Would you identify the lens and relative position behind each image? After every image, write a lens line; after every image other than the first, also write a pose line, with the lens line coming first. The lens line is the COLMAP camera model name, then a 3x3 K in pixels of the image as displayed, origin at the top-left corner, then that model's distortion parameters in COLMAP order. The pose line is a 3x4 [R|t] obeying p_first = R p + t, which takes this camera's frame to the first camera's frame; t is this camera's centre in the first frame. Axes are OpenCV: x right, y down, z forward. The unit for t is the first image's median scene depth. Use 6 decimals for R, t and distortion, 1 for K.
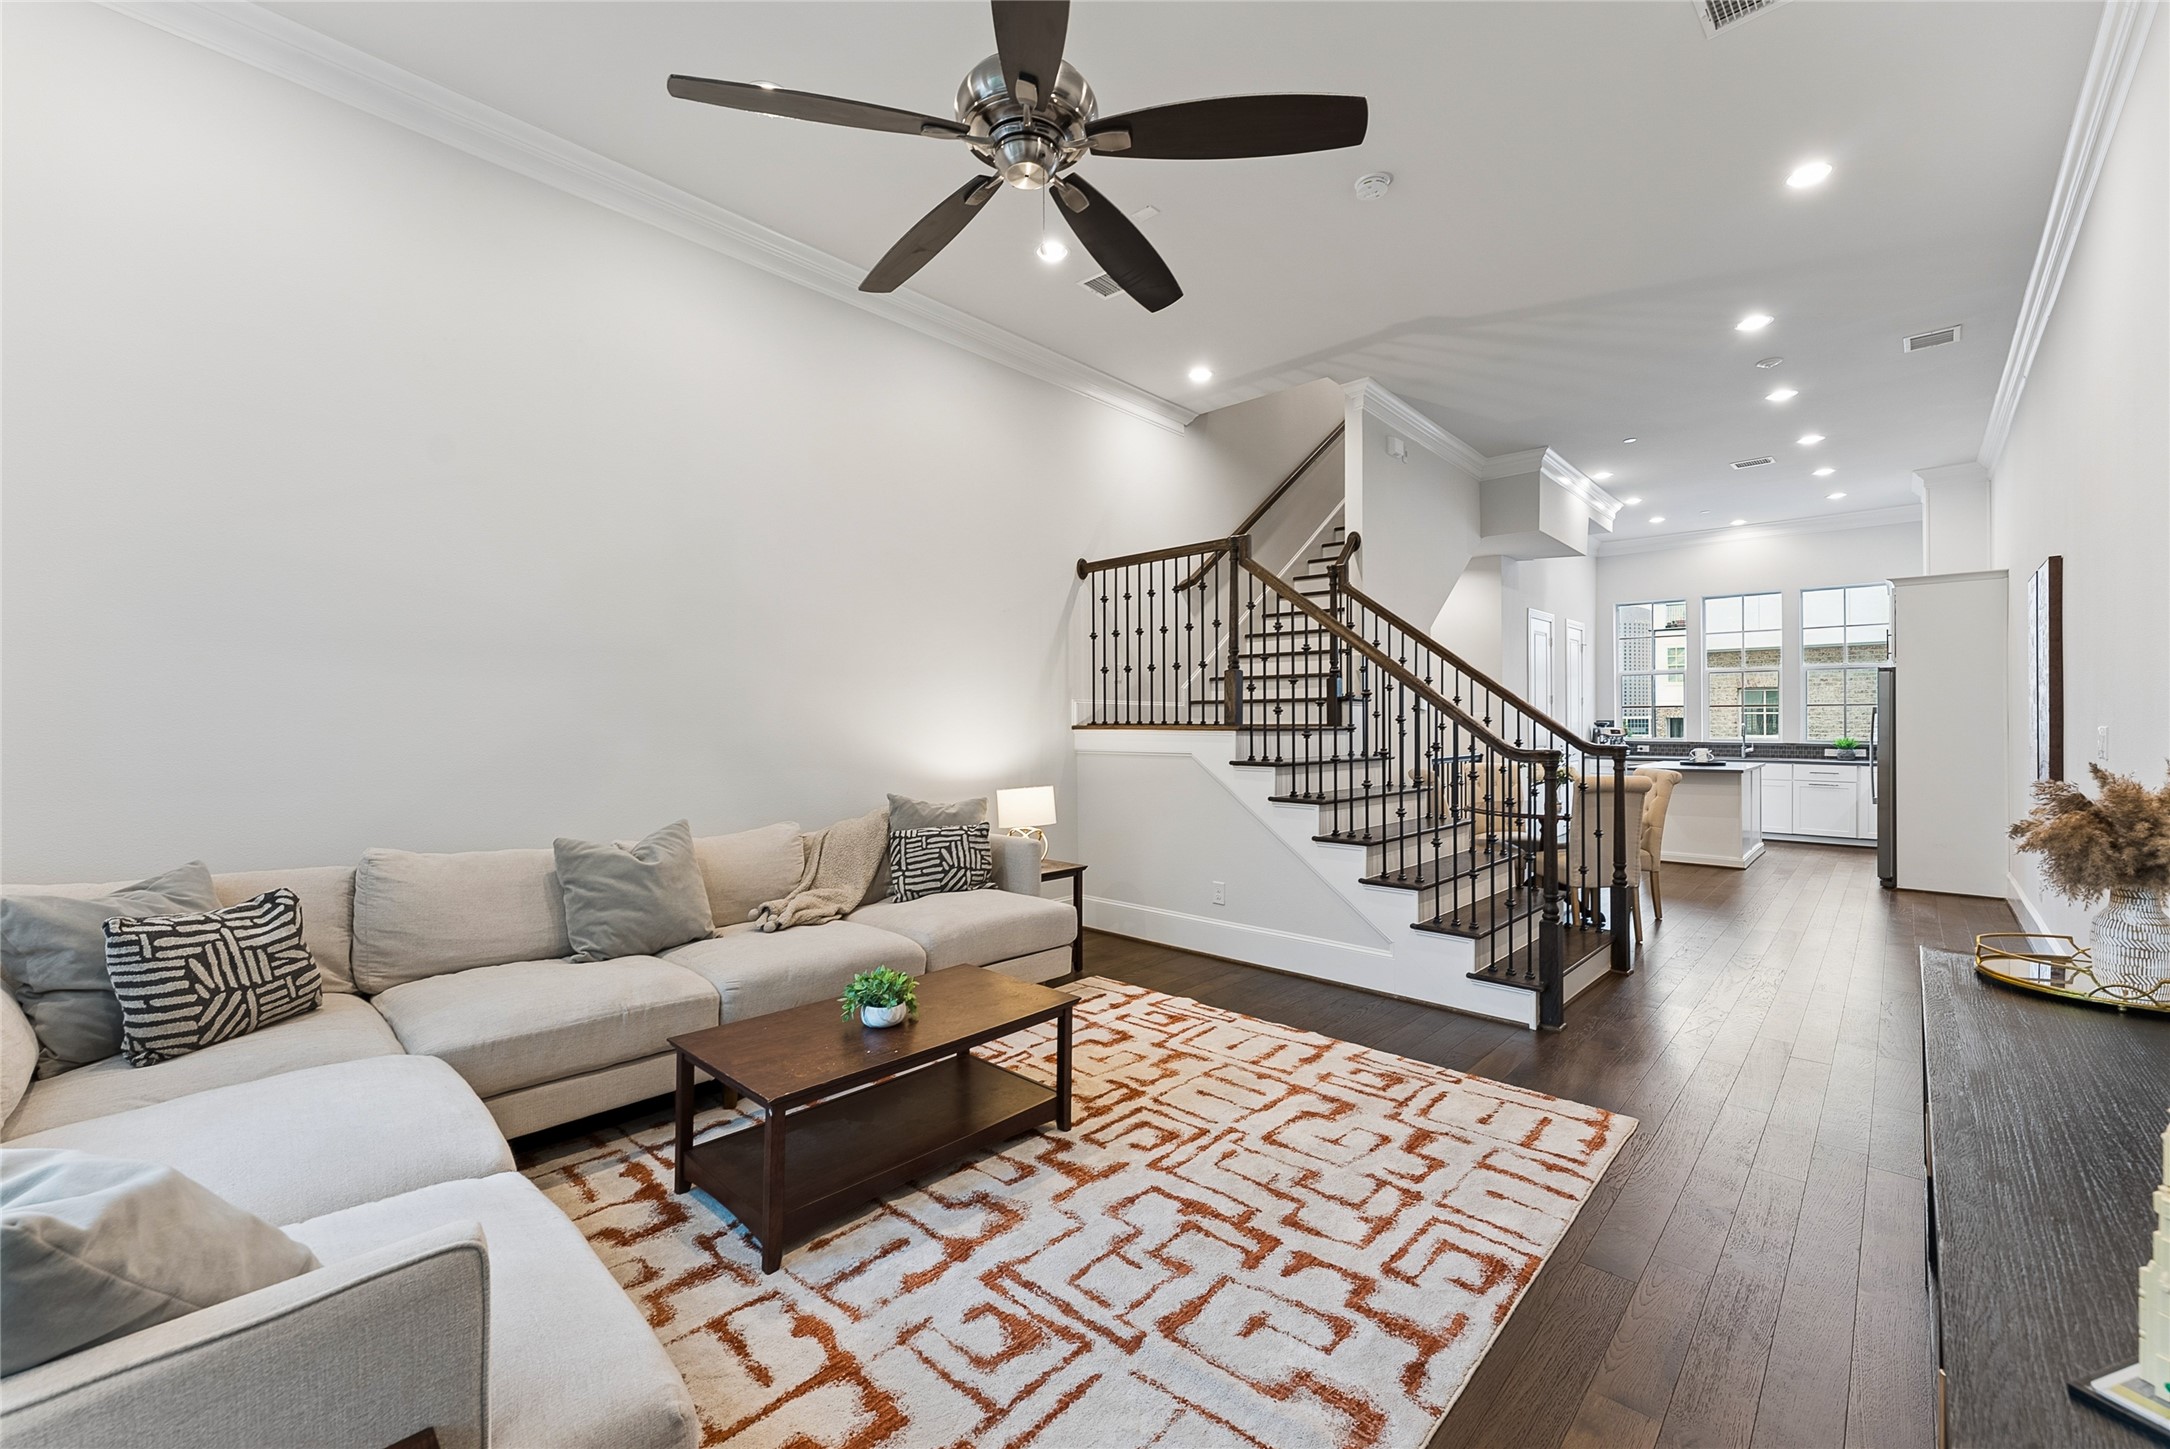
lens RADIAL K [[880.1, 0, 1085.8], [0, 880.1, 717.0], [0, 0, 1]] dist [0.000995, -0.000487]
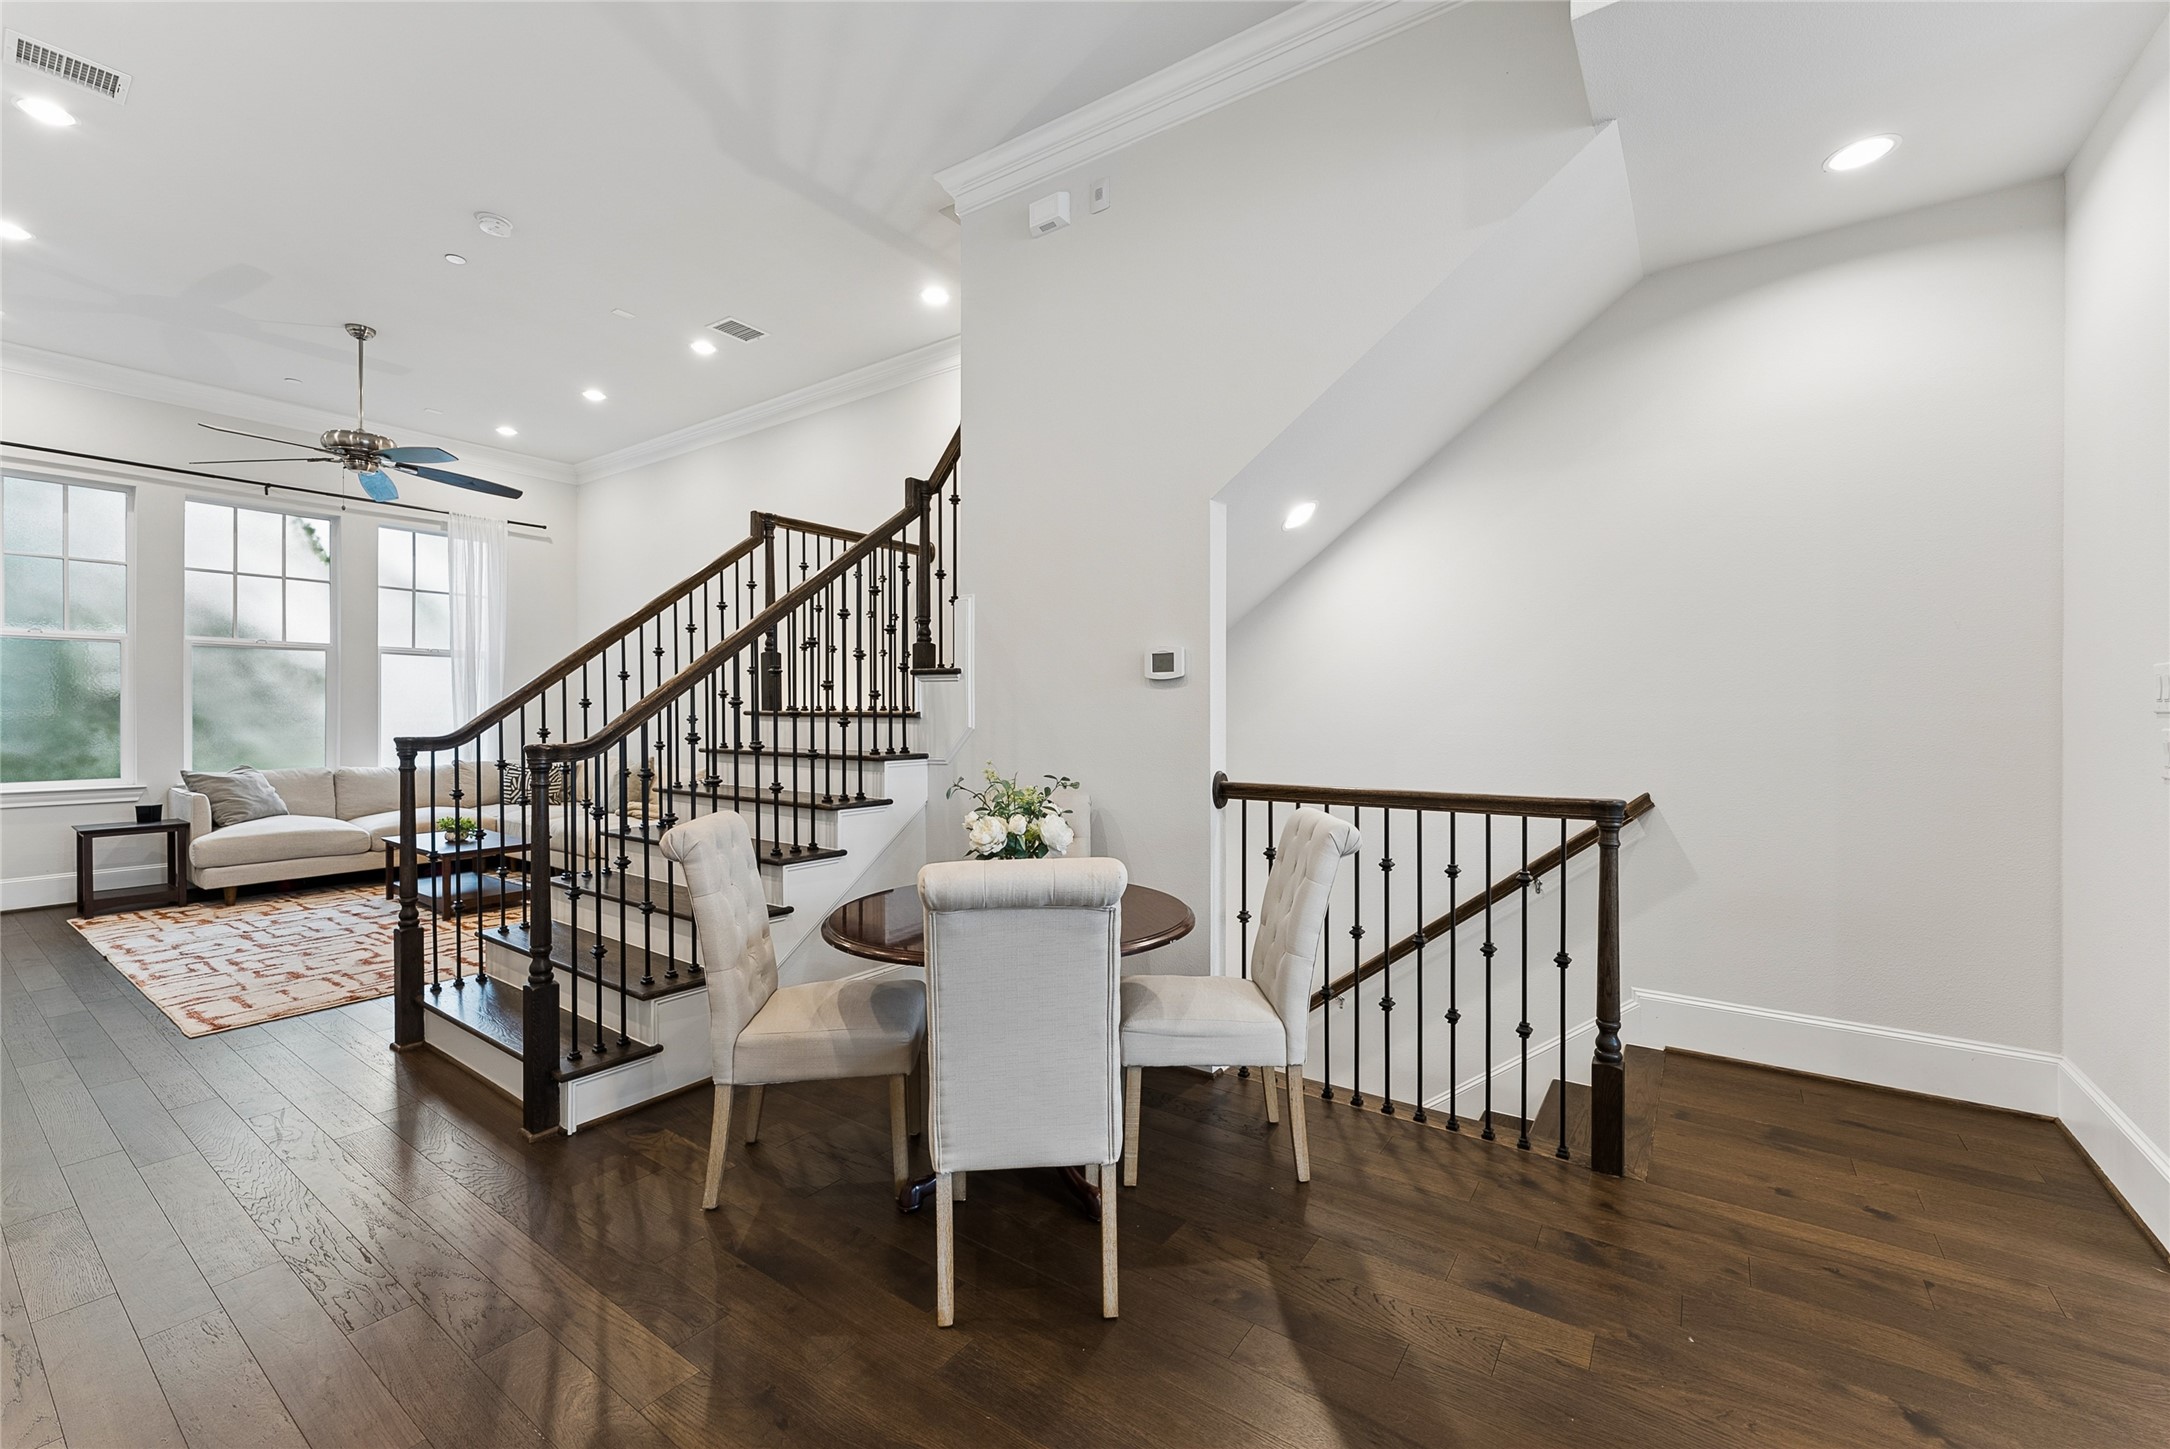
lens RADIAL K [[880.1, 0, 1083.0], [0, 880.1, 709.3], [0, 0, 1]] dist [0.000995, -0.000487]
pose [[0.097631, 0.001827, -0.995221, 1.086739], [0.002298, 0.999995, 0.002061, 0.007608], [0.995220, -0.002488, 0.097626, 1.158937]]
